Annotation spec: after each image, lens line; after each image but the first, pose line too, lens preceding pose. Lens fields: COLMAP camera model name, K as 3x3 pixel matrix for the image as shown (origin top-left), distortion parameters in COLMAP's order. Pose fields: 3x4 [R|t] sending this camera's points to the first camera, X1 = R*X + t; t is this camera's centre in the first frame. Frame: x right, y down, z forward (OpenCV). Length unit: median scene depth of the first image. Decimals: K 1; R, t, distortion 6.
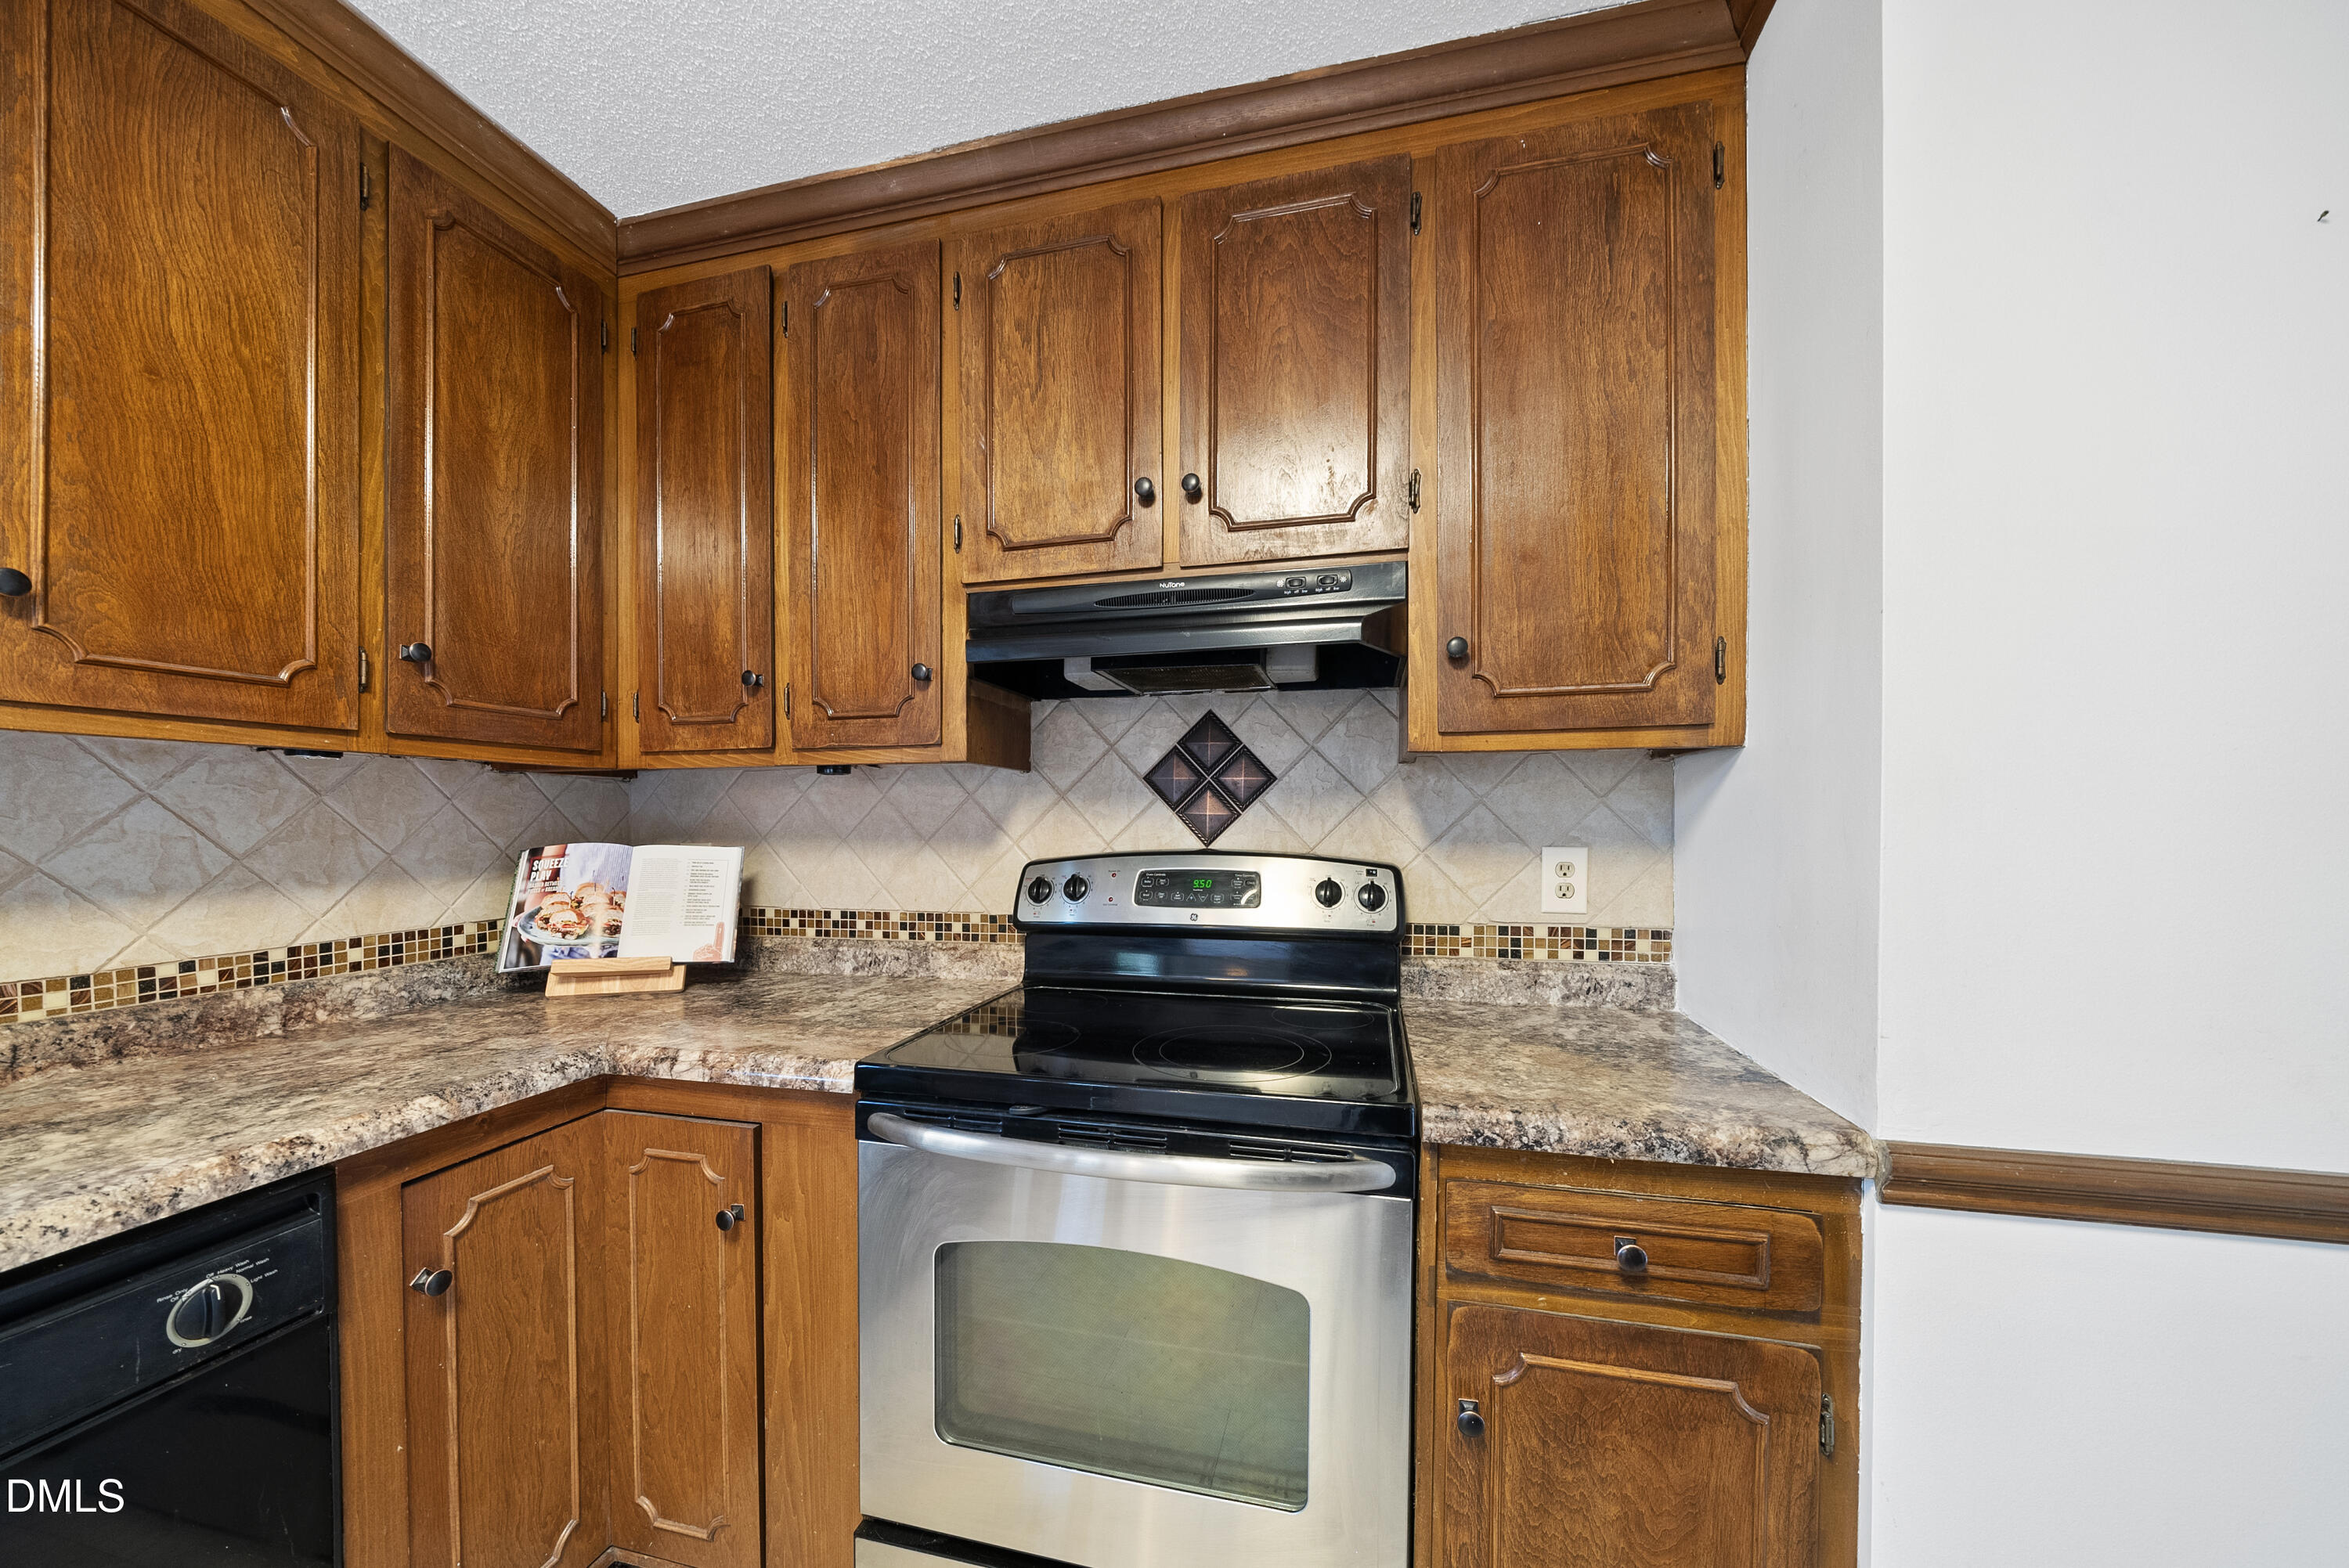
lens RADIAL K [[822.2, 0, 1173.0], [0, 822.2, 826.9], [0, 0, 1]] dist [-0.008018, 0.000096]
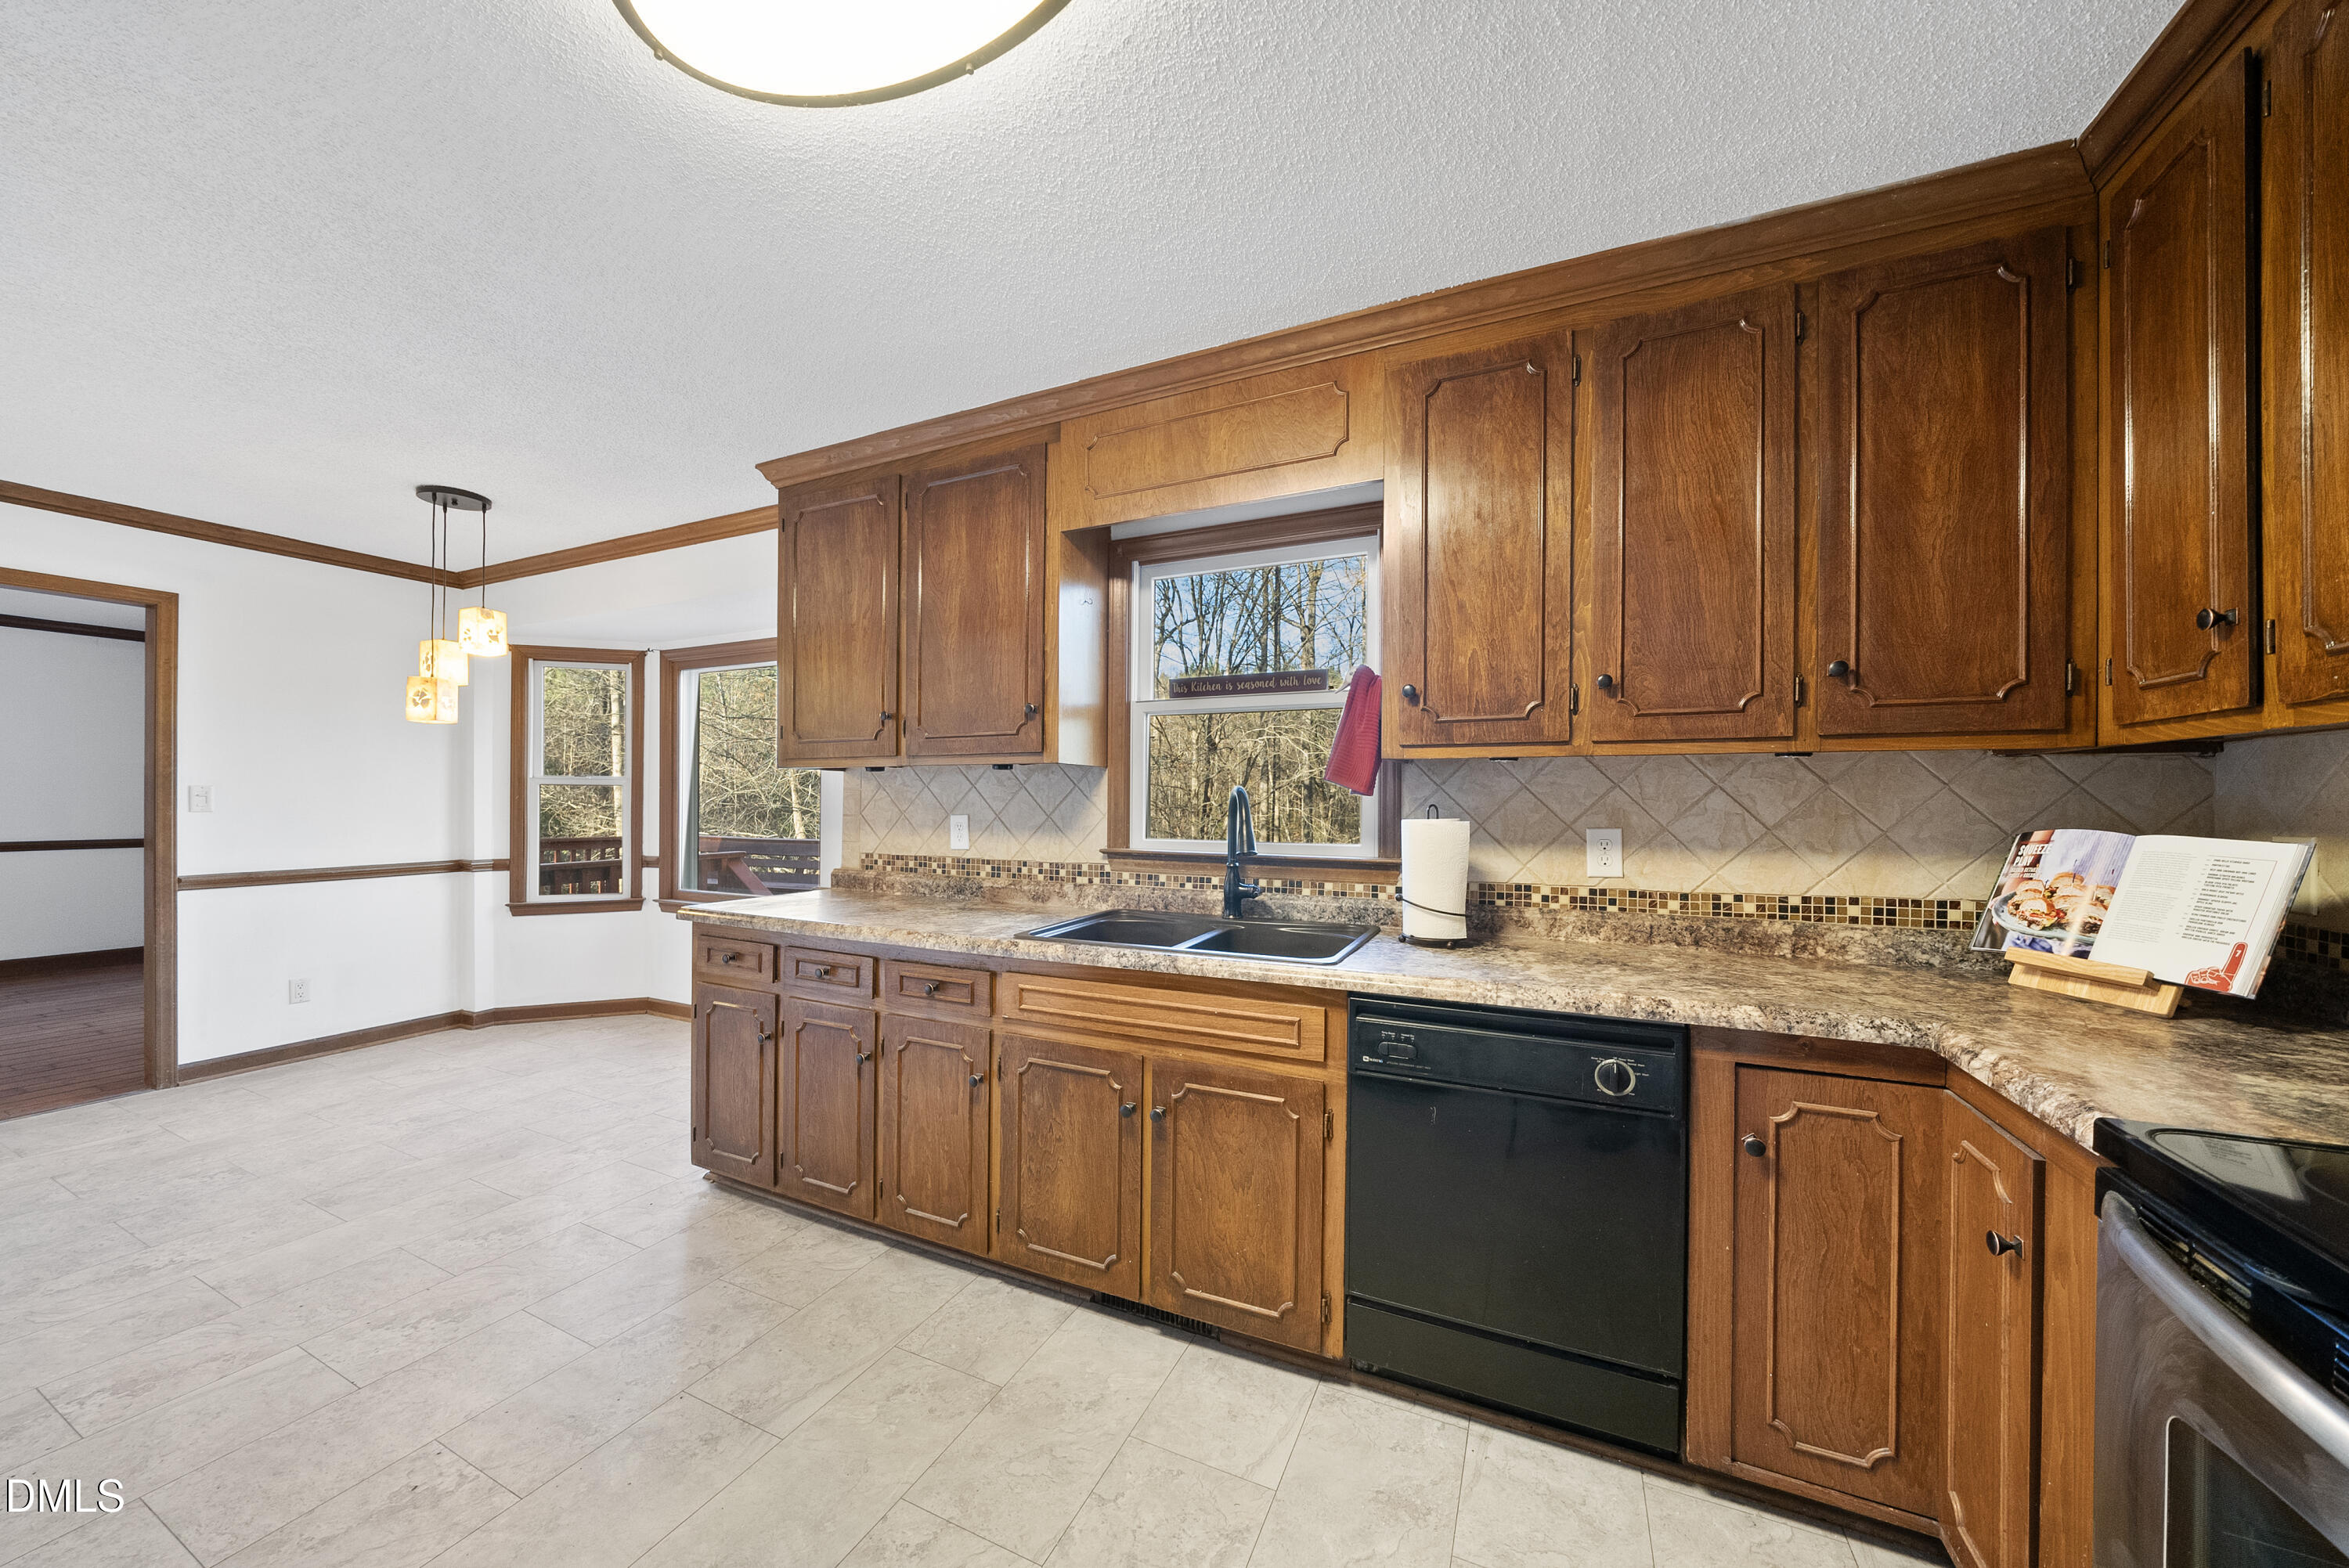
lens RADIAL K [[814.1, 0, 1171.6], [0, 814.1, 796.1], [0, 0, 1]] dist [-0.007280, 0.000039]
pose [[-0.204960, -0.003026, -0.978766, 0.449144], [-0.011906, 0.999929, -0.000598, -0.006062], [0.978698, 0.011530, -0.204982, 0.239337]]
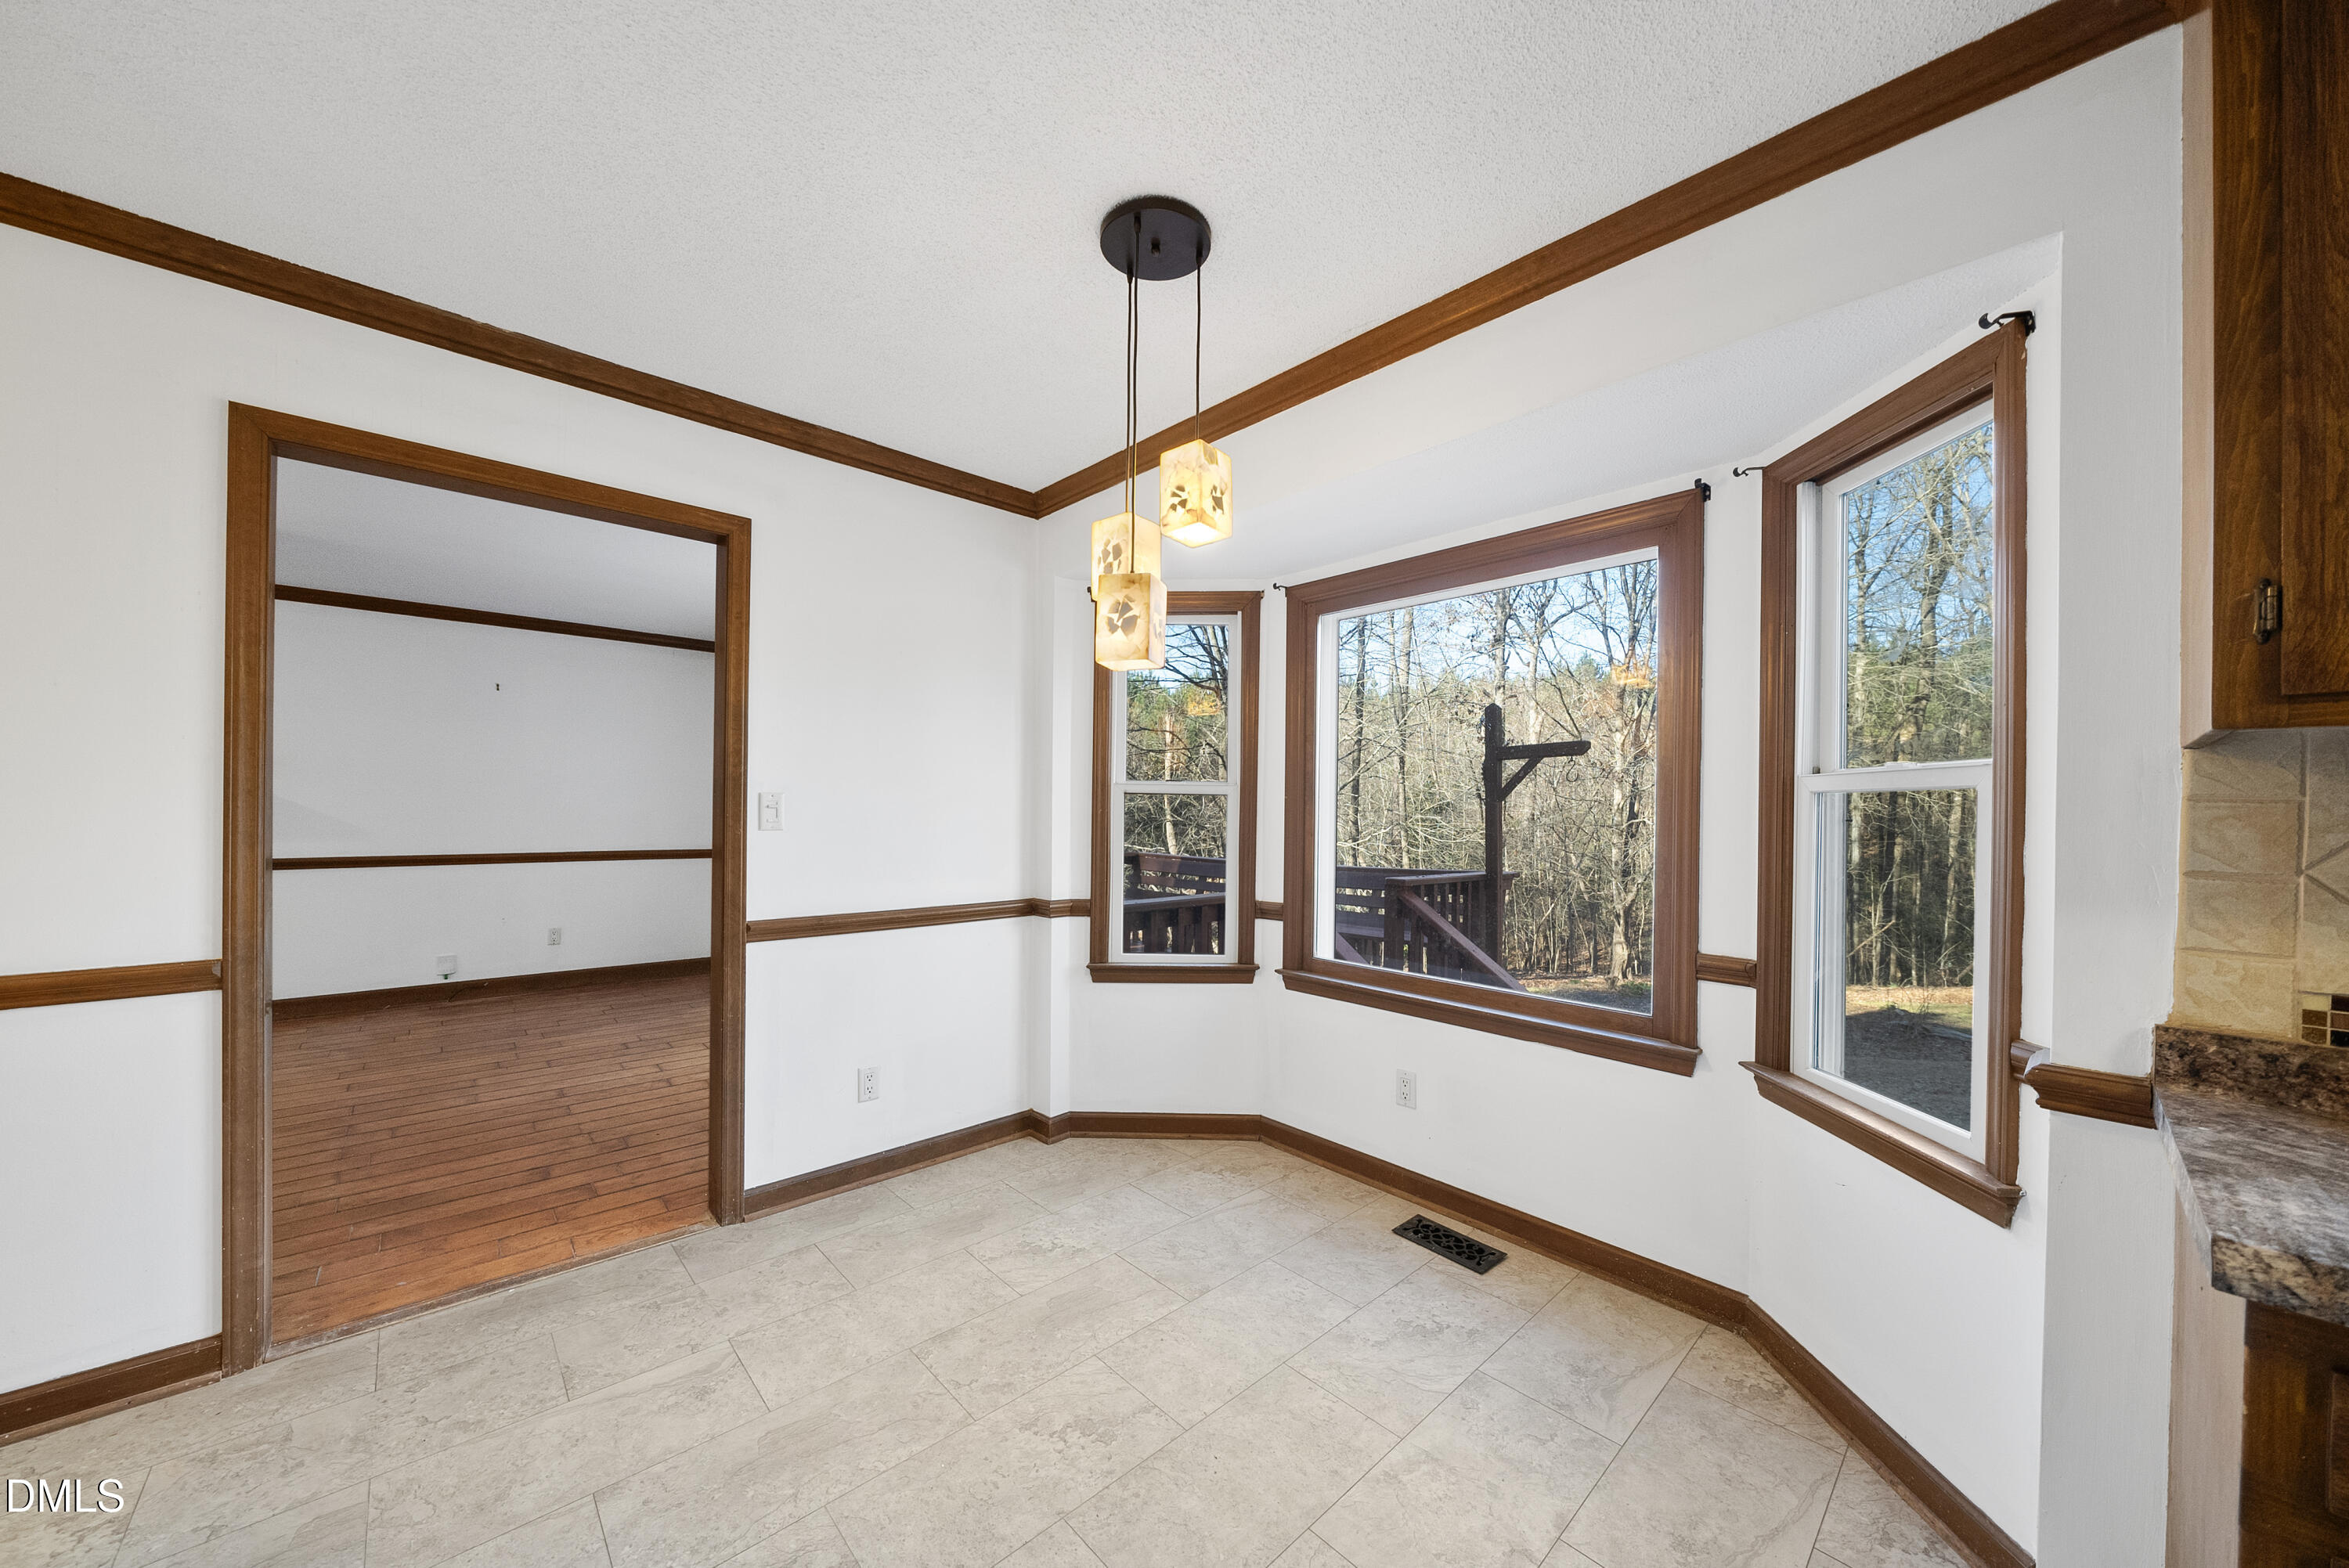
lens RADIAL K [[821.5, 0, 1177.2], [0, 821.5, 811.3], [0, 0, 1]] dist [-0.011506, -0.000109]
pose [[-0.554256, -0.004059, -0.832336, -0.380159], [-0.017823, 0.999817, 0.006993, 0.007950], [0.832156, 0.018711, -0.554227, -1.486131]]
